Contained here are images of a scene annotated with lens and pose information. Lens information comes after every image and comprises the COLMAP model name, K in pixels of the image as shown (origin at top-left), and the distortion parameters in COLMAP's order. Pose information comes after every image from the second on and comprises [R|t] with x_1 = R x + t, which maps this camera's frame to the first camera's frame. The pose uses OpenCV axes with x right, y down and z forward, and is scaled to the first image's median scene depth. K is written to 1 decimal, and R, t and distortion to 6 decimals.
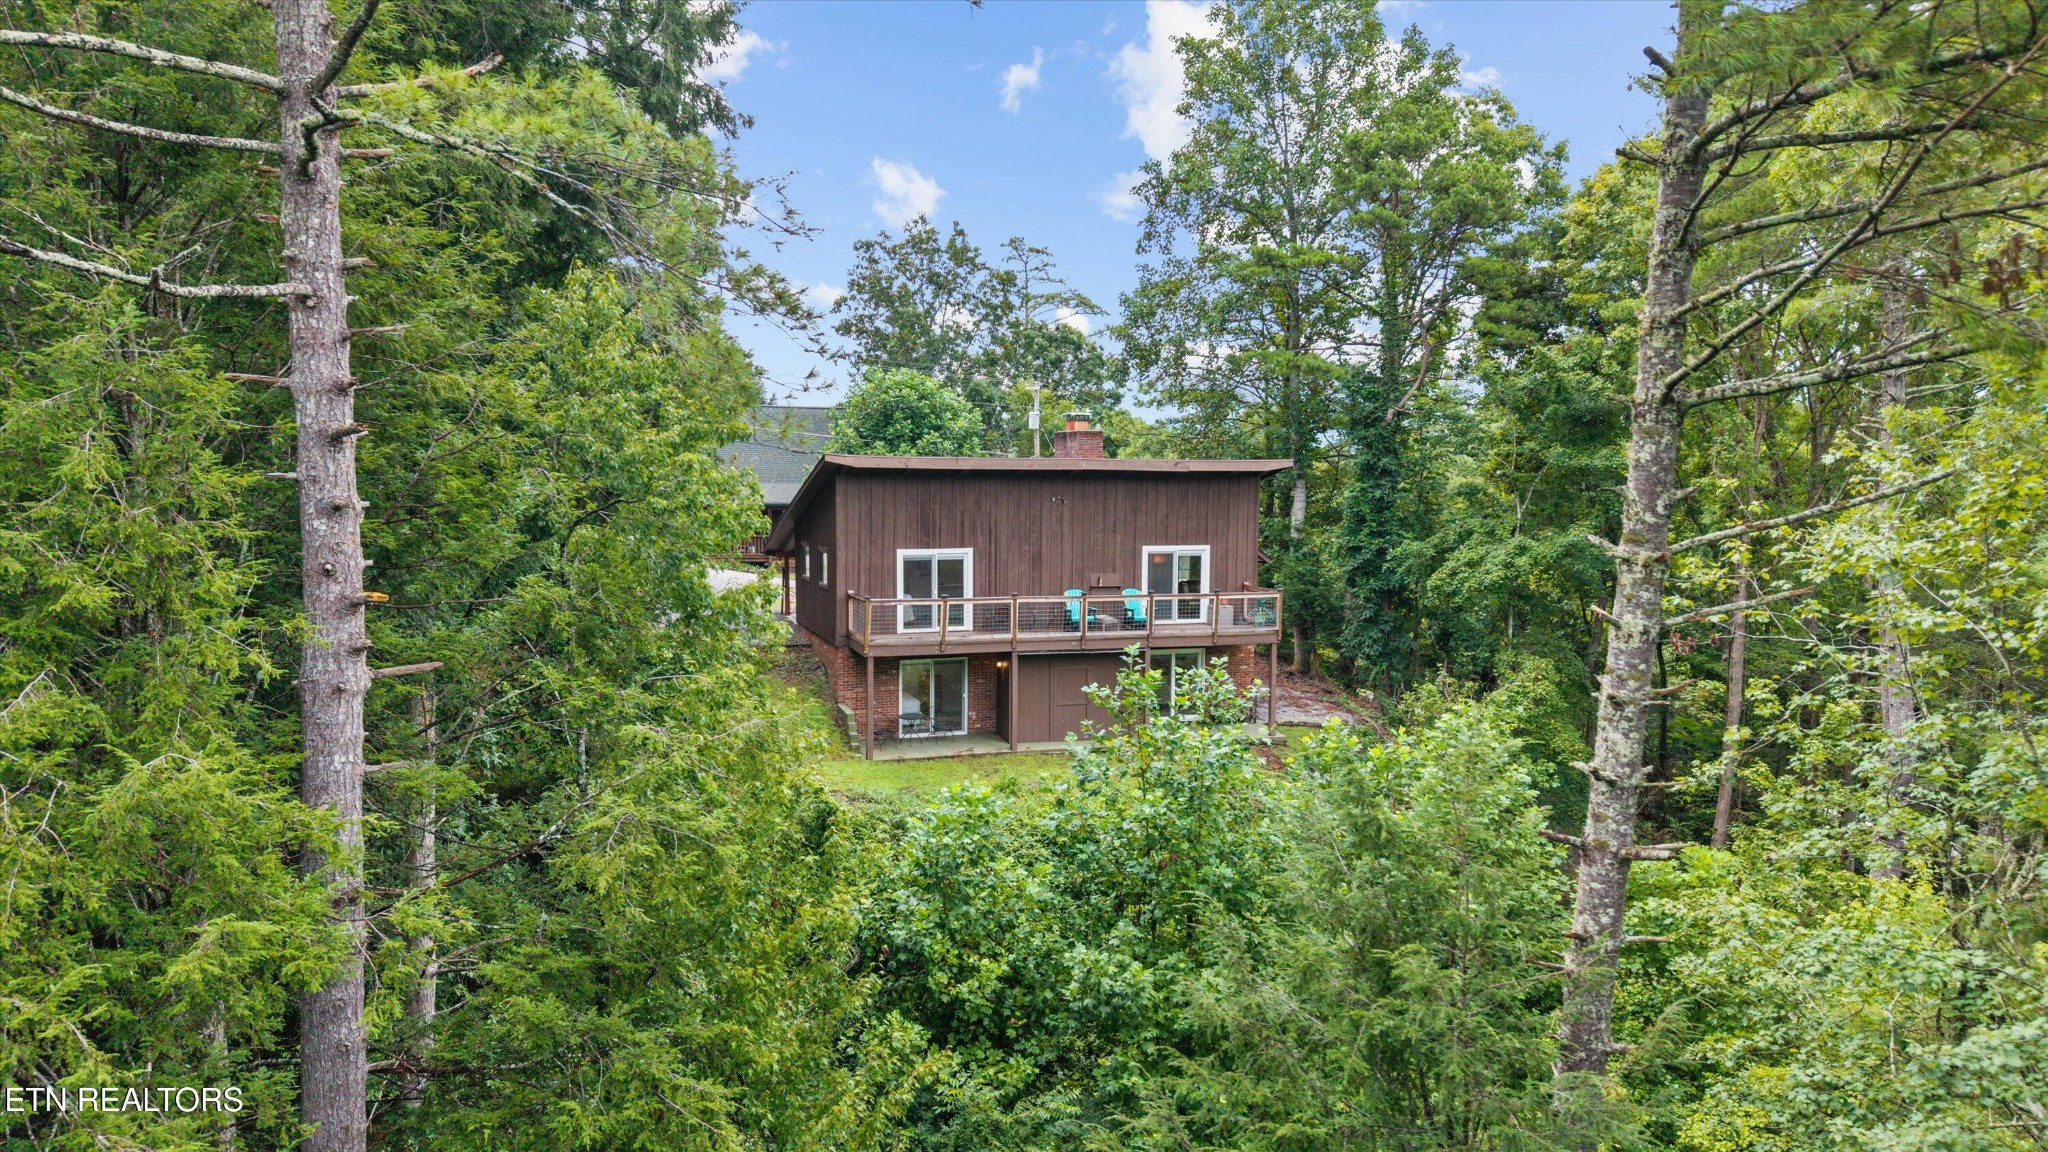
lens RADIAL K [[1409.9, 0, 1024.8], [0, 1409.9, 578.0], [0, 0, 1]] dist [-0.006269, -0.008022]
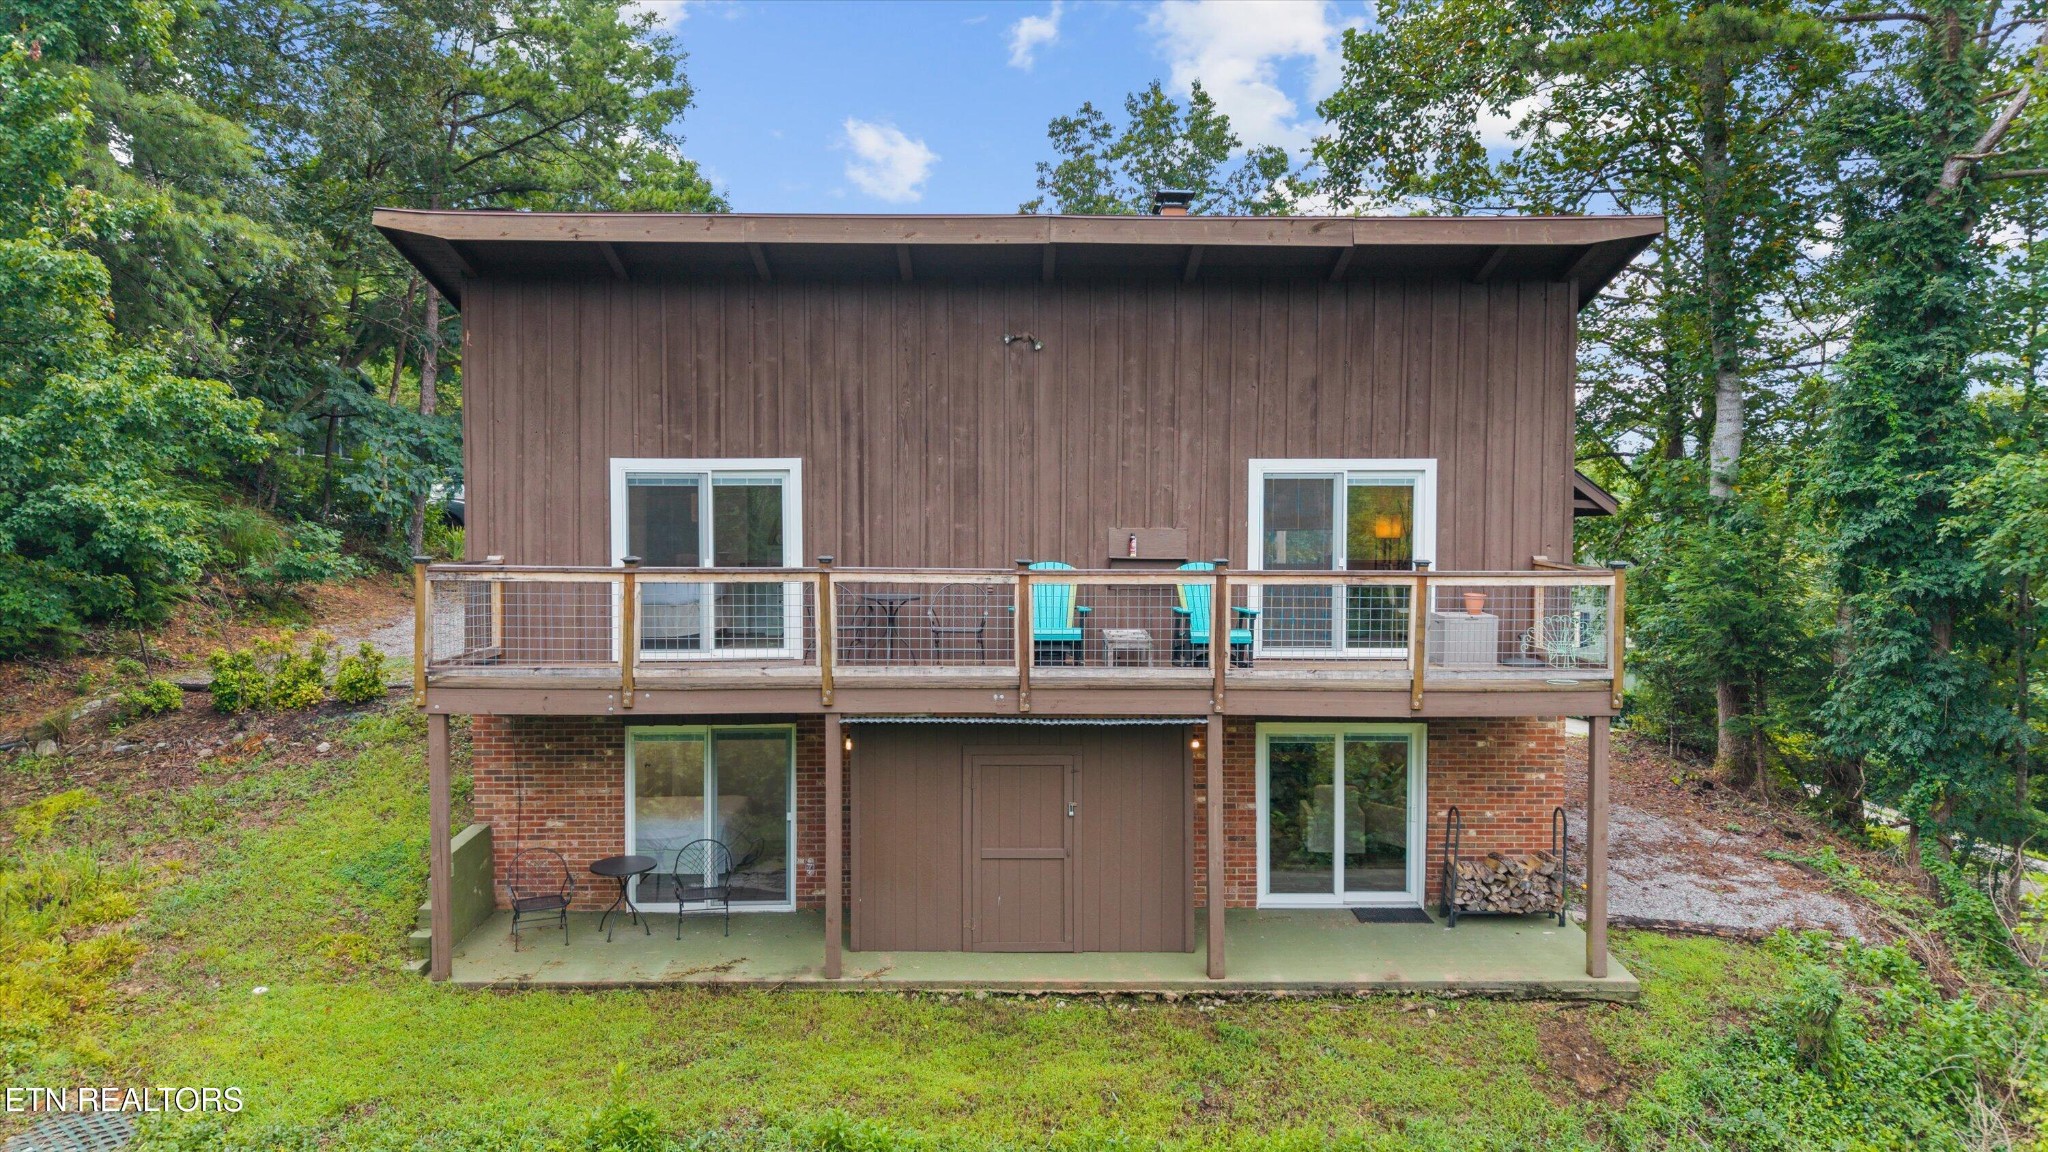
lens RADIAL K [[1409.9, 0, 1022.6], [0, 1409.9, 572.8], [0, 0, 1]] dist [-0.006269, -0.008022]
pose [[0.952902, 0.004042, -0.303253, 0.143816], [-0.018306, 0.998855, -0.044209, 0.028357], [0.302727, 0.047678, 0.951884, 0.611368]]
